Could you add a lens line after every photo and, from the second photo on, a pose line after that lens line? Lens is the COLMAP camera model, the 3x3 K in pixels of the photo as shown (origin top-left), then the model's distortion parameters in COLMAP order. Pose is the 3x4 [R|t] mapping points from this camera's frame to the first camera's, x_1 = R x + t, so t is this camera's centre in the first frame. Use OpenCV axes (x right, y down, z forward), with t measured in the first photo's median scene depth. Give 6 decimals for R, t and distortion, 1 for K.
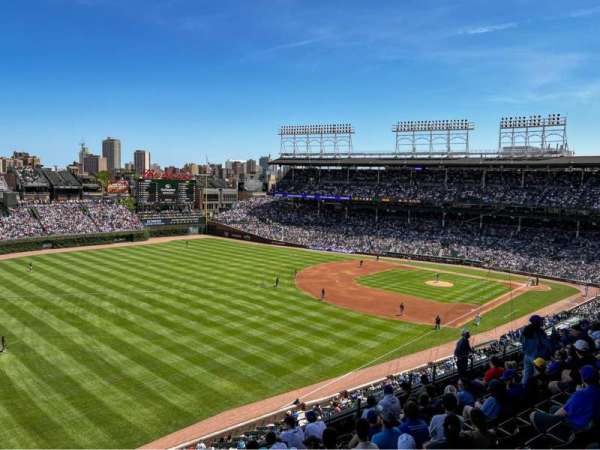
lens RADIAL K [[457.3, 0, 336.4], [0, 457.3, 244.4], [0, 0, 1]] dist [0.025722, -0.005168]
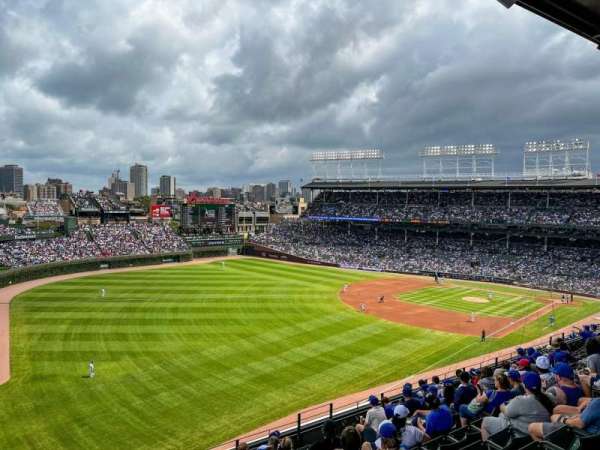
lens RADIAL K [[494.7, 0, 303.9], [0, 494.7, 244.0], [0, 0, 1]] dist [0.040481, -0.007953]
pose [[0.999806, -0.007126, -0.018364, -0.125696], [0.006162, 0.998627, -0.052028, 0.012857], [0.018710, 0.051904, 0.998477, -0.136431]]
